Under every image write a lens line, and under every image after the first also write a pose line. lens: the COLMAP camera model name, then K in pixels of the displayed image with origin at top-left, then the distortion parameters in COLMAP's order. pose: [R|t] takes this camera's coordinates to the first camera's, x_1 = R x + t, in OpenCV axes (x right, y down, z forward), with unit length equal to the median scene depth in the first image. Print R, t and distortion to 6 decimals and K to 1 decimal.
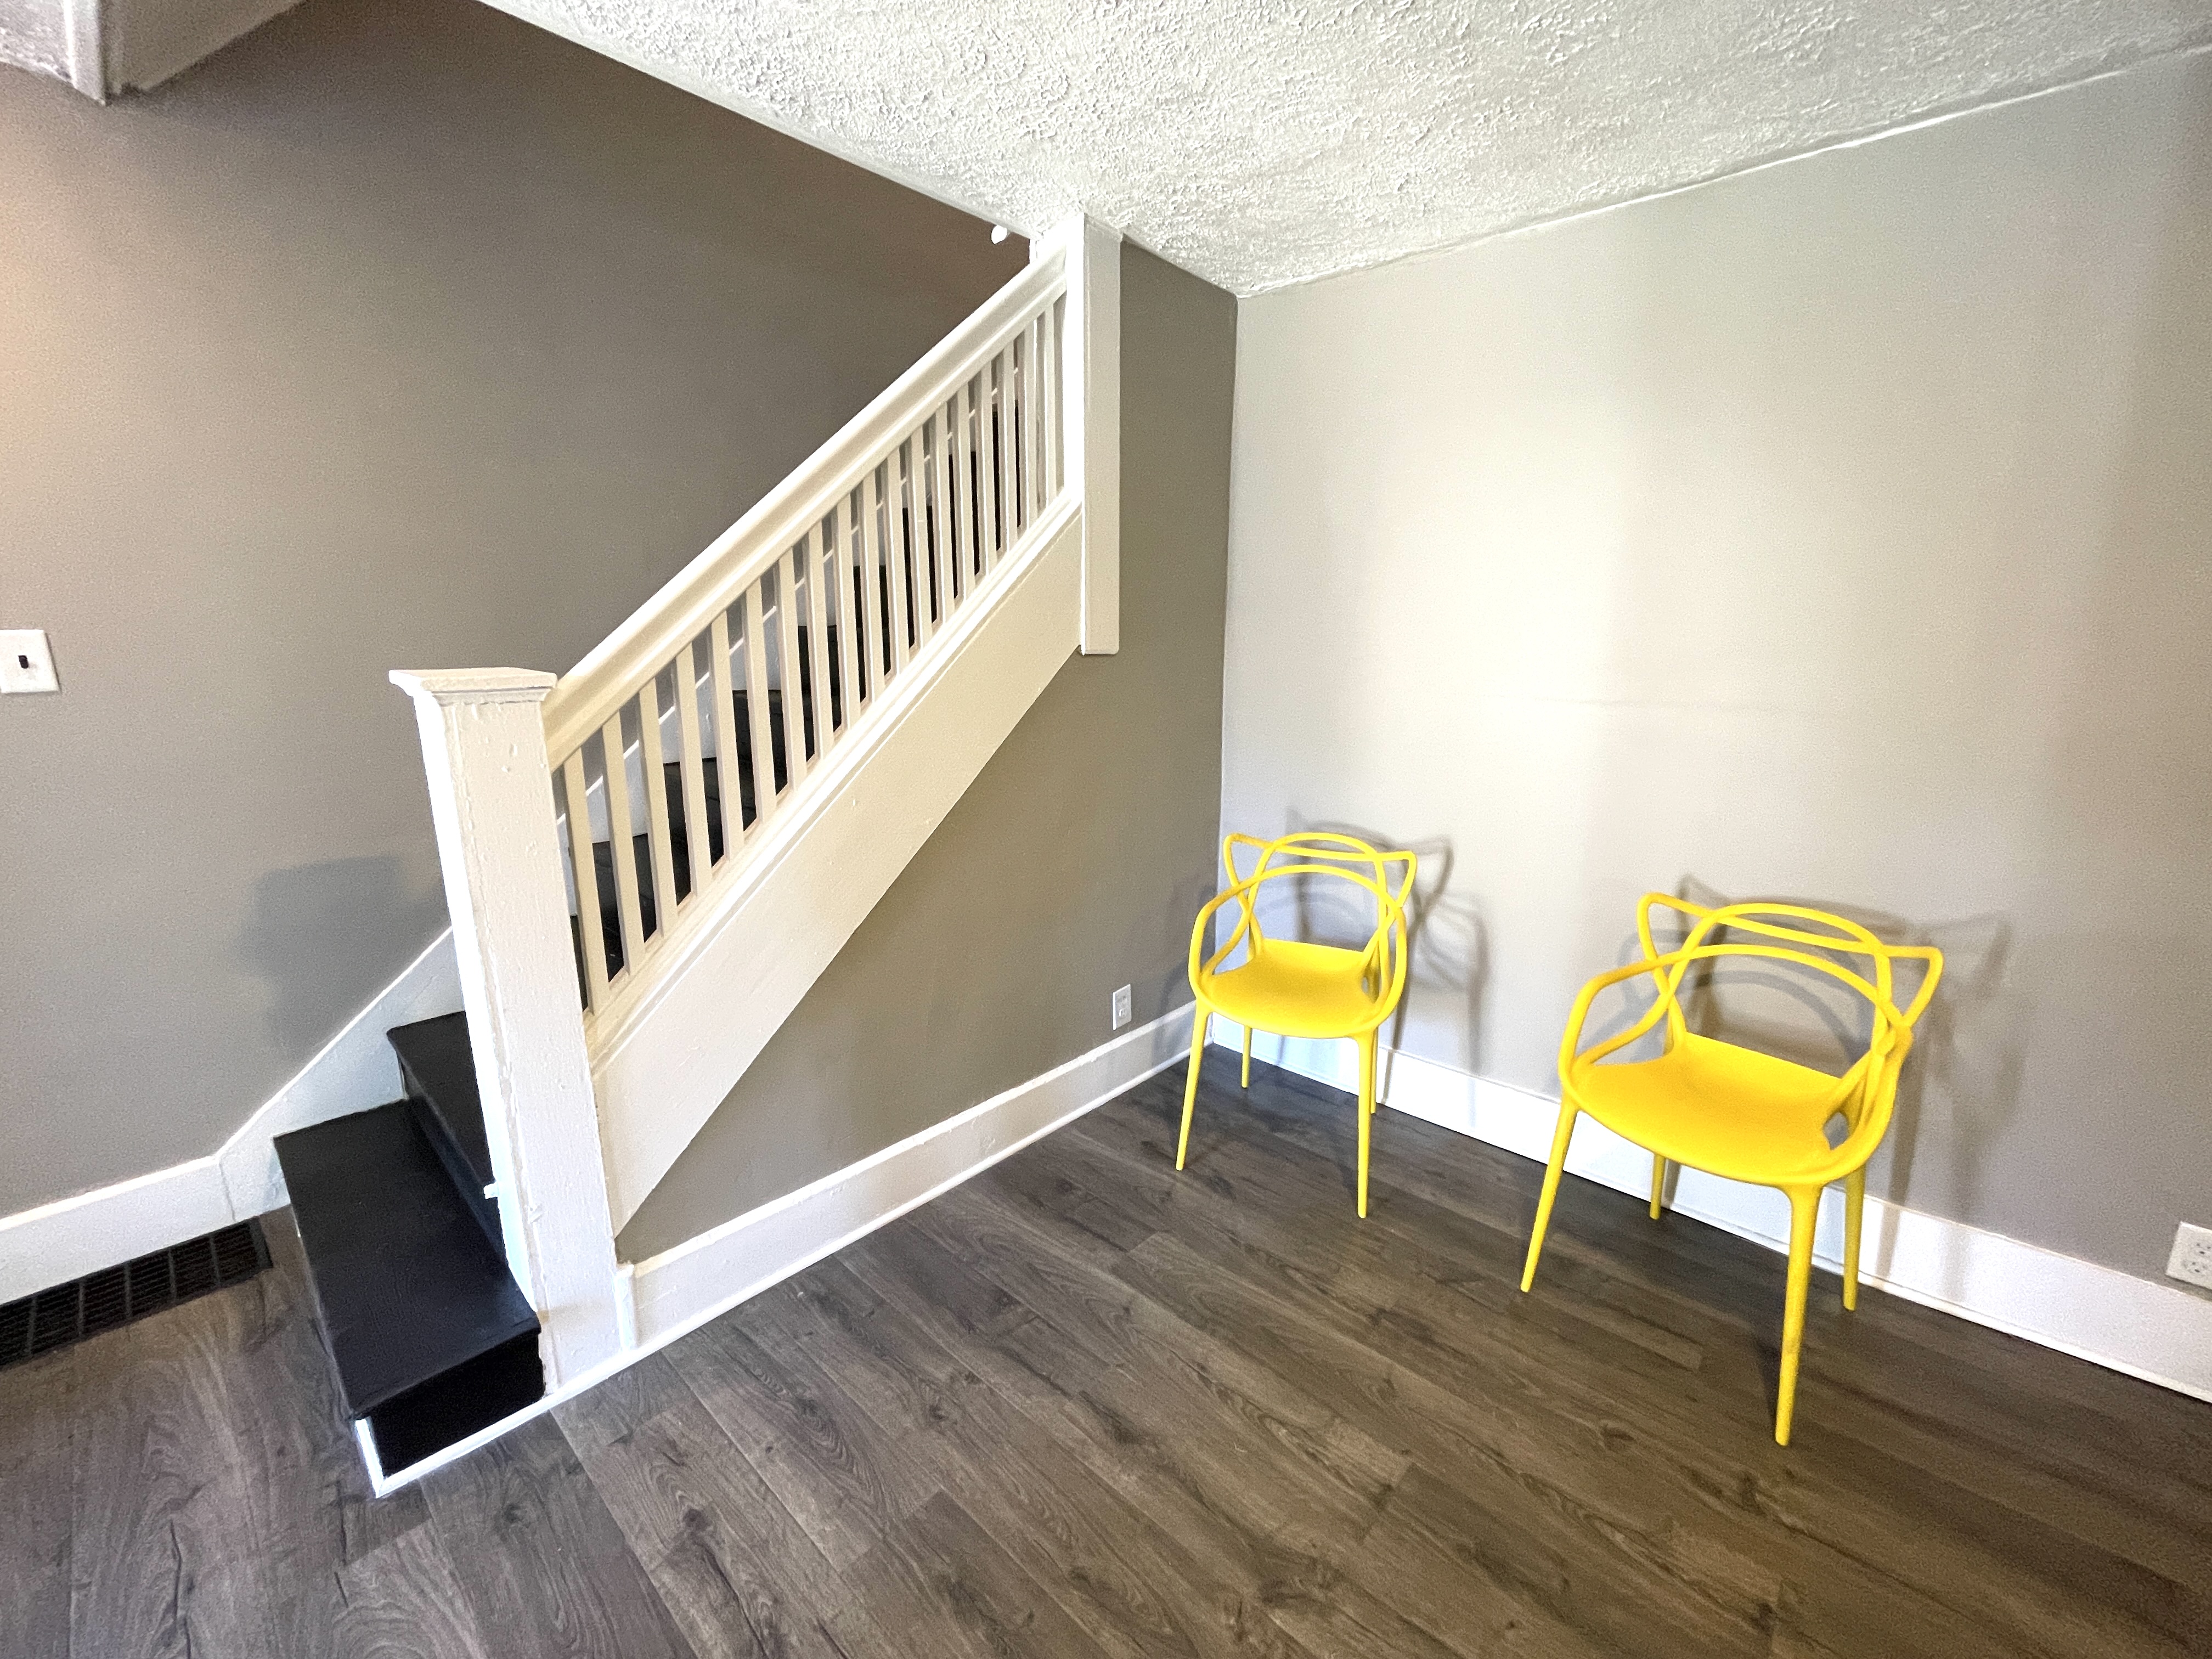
lens RADIAL K [[898.4, 0, 1108.1], [0, 898.4, 823.6], [0, 0, 1]] dist [-0.000363, 0.000507]
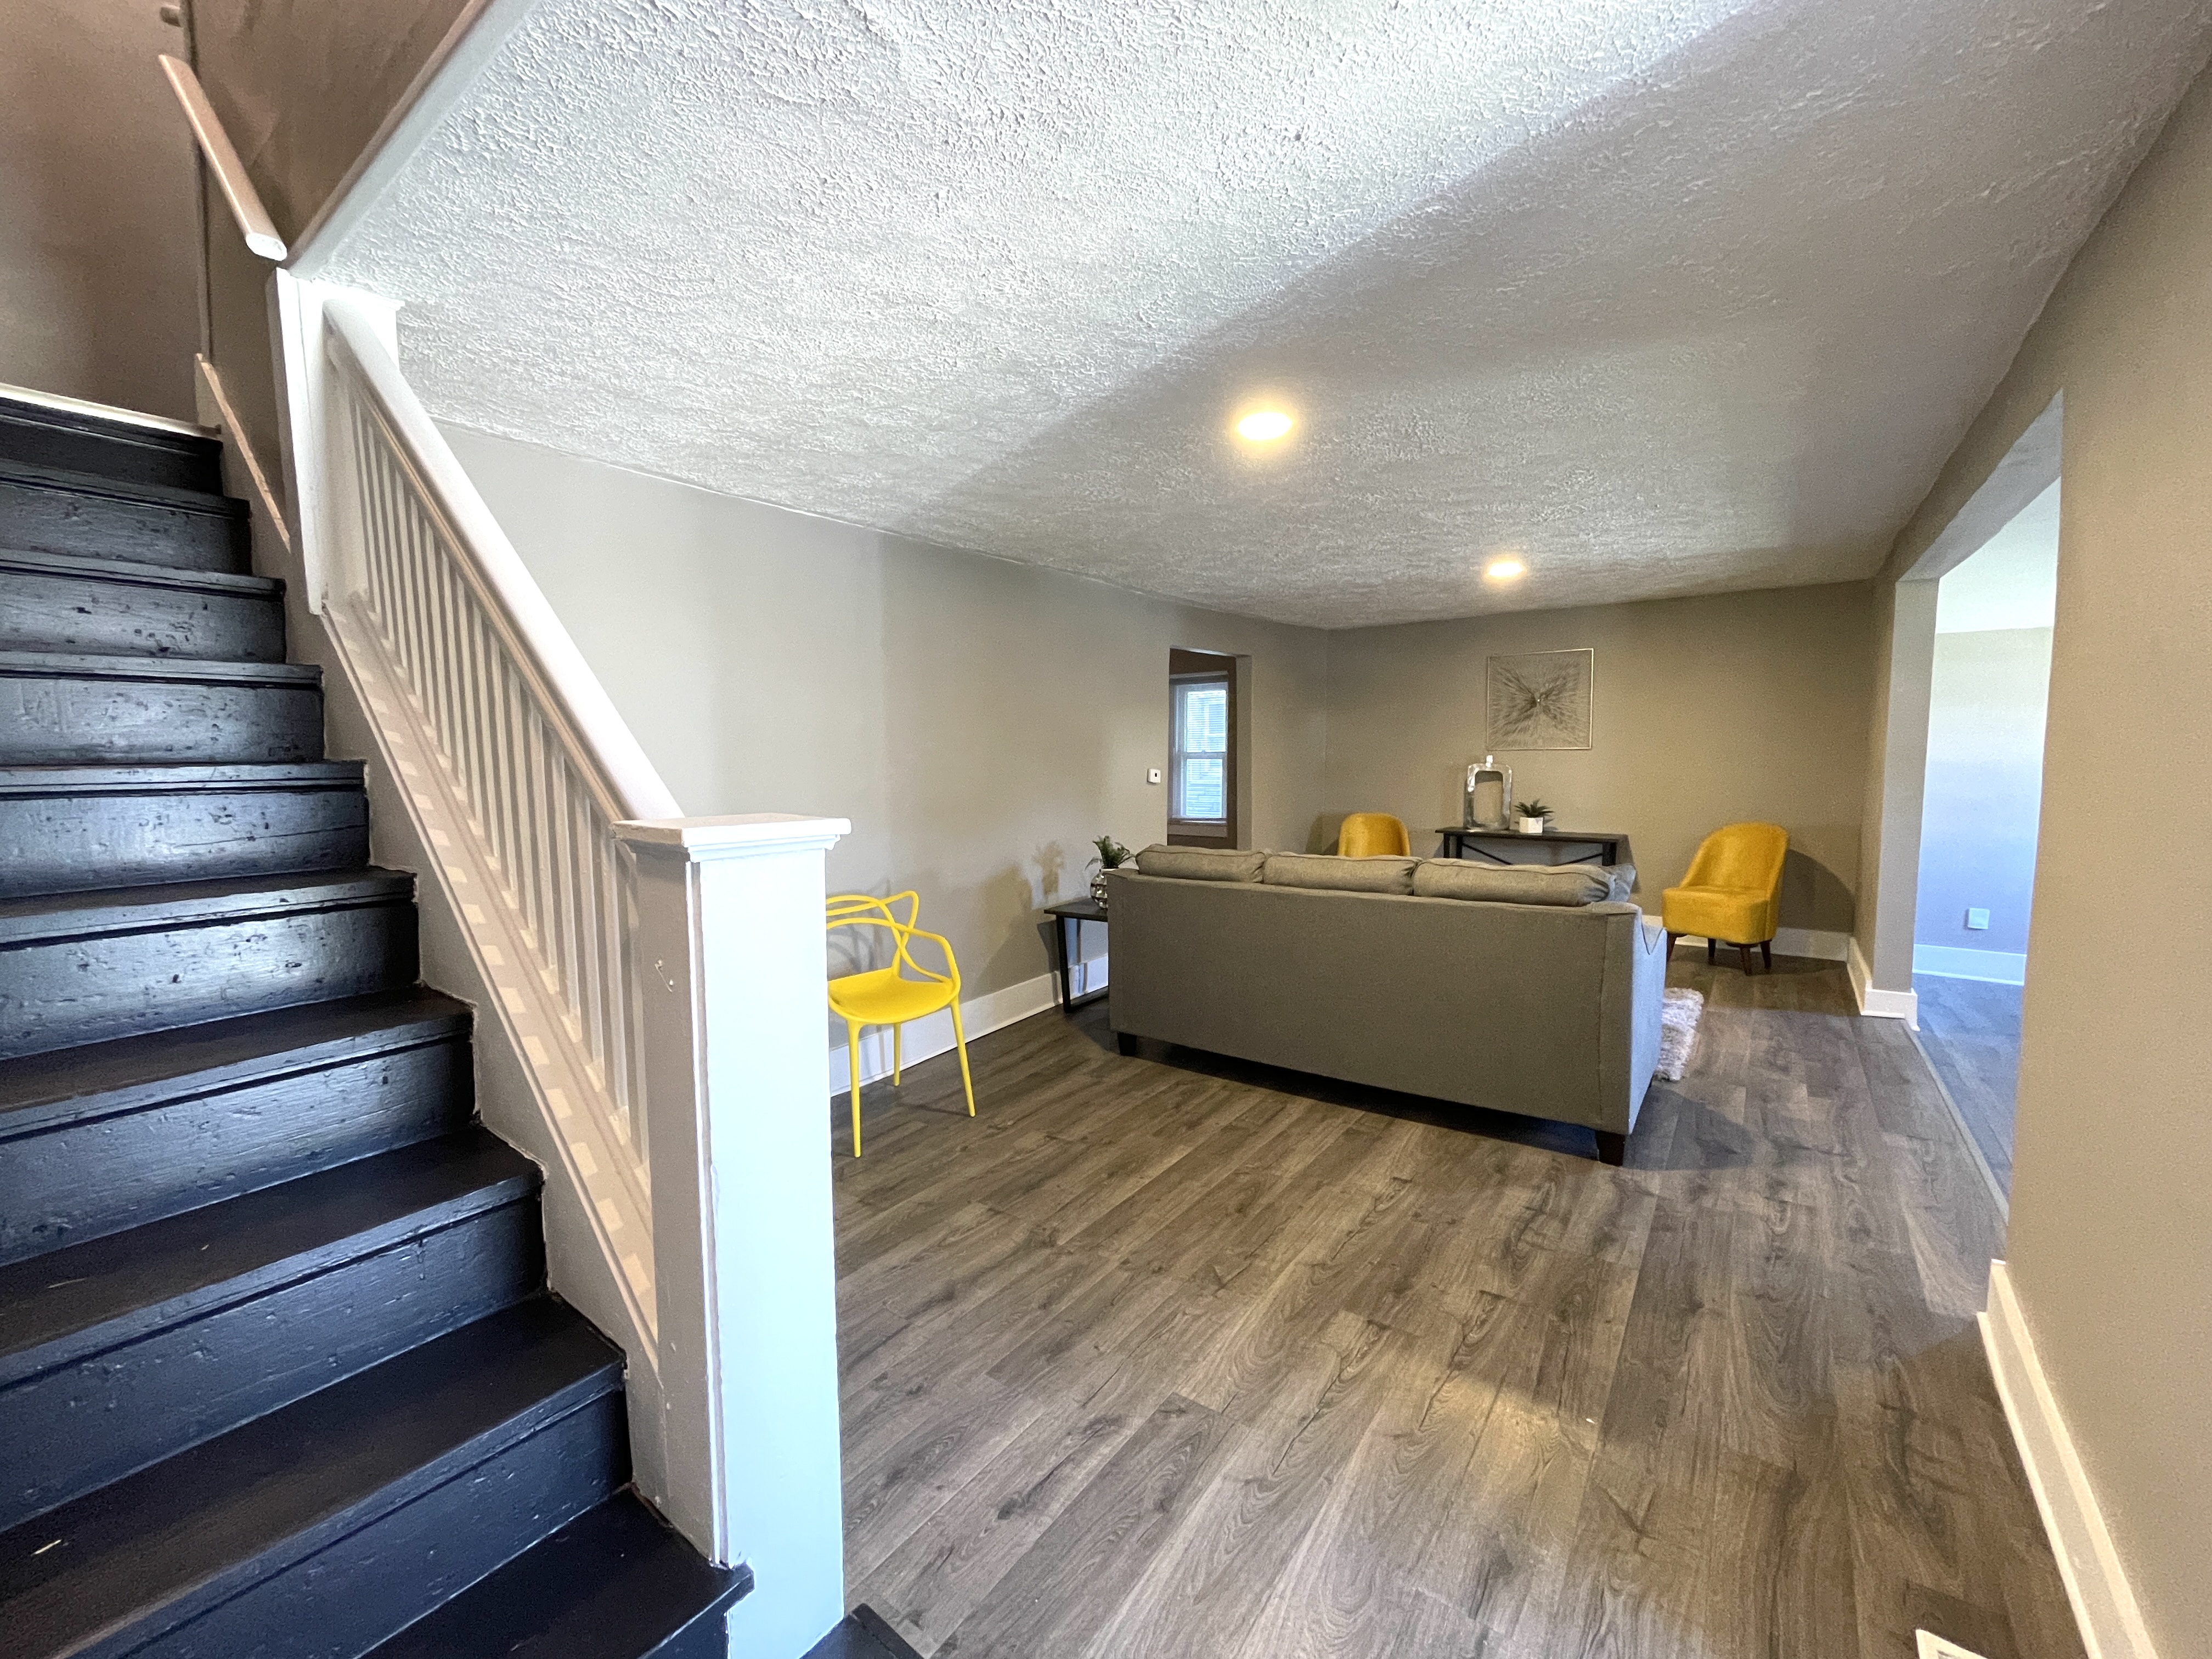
lens RADIAL K [[898.4, 0, 1096.3], [0, 898.4, 825.5], [0, 0, 1]] dist [-0.000363, 0.000507]
pose [[-0.082645, -0.097057, 0.991842, -1.520621], [0.206612, 0.971954, 0.112327, -0.204323], [-0.974926, 0.214210, -0.060274, 0.748550]]
